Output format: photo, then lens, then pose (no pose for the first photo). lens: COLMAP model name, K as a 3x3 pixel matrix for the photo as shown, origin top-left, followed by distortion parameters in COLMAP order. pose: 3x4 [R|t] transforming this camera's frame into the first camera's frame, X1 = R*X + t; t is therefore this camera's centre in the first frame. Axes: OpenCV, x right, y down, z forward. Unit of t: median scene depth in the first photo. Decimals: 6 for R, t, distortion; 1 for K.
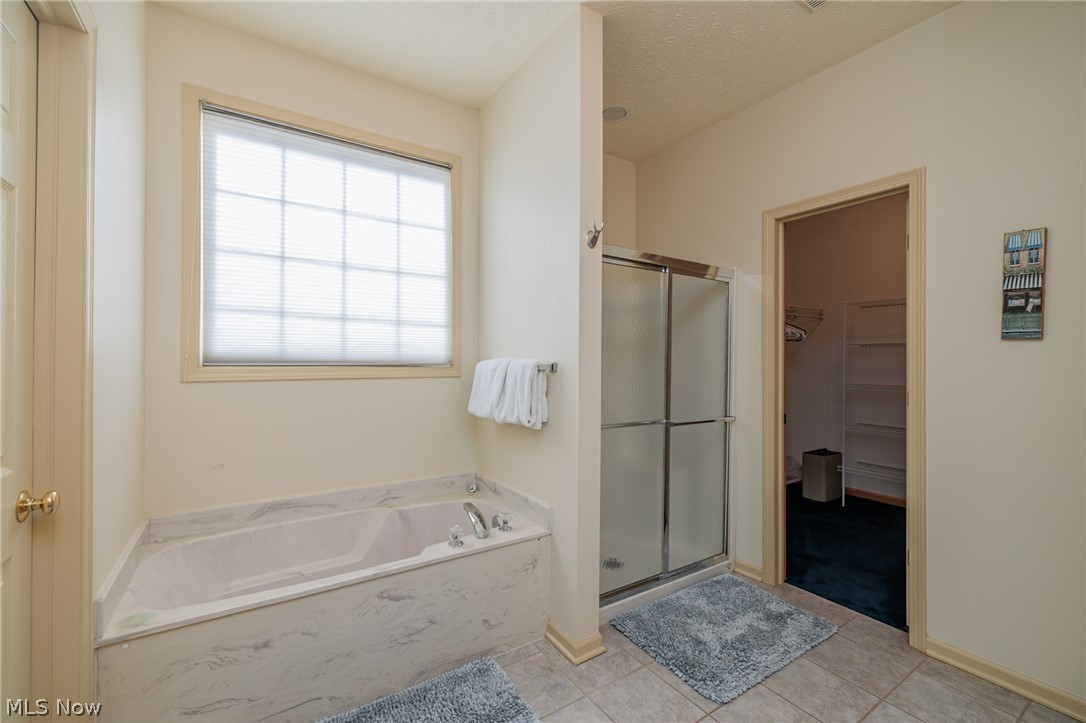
lens RADIAL K [[458.0, 0, 543.0], [0, 458.0, 361.5], [0, 0, 1]] dist [-0.000224, 0.000147]
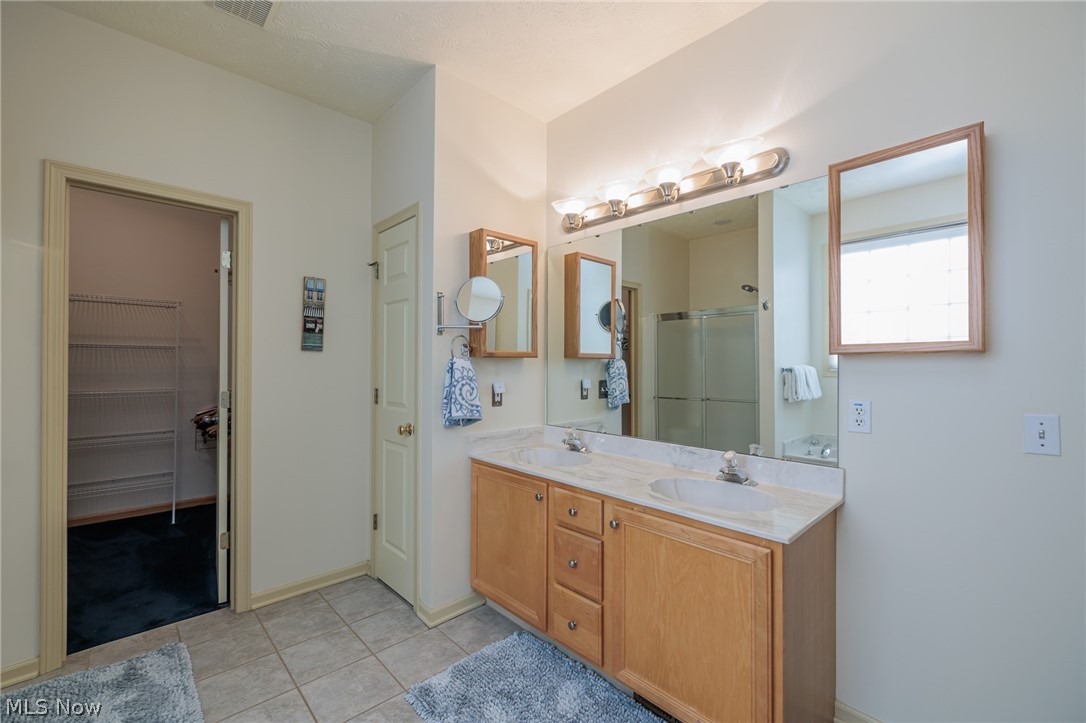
lens RADIAL K [[458.0, 0, 543.0], [0, 458.0, 361.5], [0, 0, 1]] dist [-0.000224, 0.000147]
pose [[-0.177613, -0.000387, 0.984100, -0.522391], [-0.003567, 0.999994, -0.000250, -0.015355], [-0.984094, -0.003555, -0.177614, 0.508056]]
